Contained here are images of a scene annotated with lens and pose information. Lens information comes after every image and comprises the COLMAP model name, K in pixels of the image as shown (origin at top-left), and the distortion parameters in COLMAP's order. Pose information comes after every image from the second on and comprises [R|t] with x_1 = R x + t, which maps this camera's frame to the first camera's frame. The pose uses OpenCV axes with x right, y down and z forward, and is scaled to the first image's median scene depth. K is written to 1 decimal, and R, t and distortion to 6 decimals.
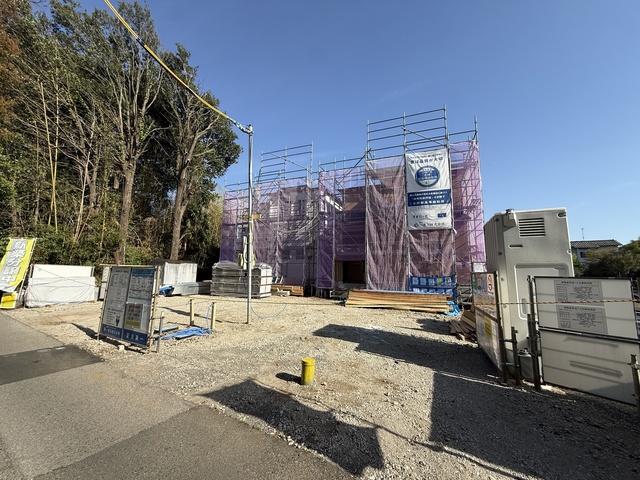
lens RADIAL K [[253.9, 0, 317.8], [0, 253.9, 238.7], [0, 0, 1]] dist [-0.000394, -0.000052]
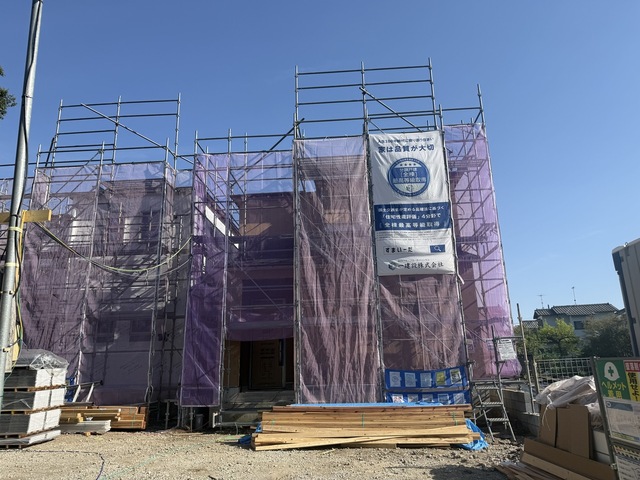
lens RADIAL K [[450.2, 0, 320.0], [0, 450.2, 240.0], [0, 0, 1]] dist [0.065537, -0.075522]
pose [[0.946138, 0.046074, 0.320469, -0.043999], [-0.002455, 0.990815, -0.135202, 0.015549], [-0.323754, 0.127133, 0.937561, 0.165411]]
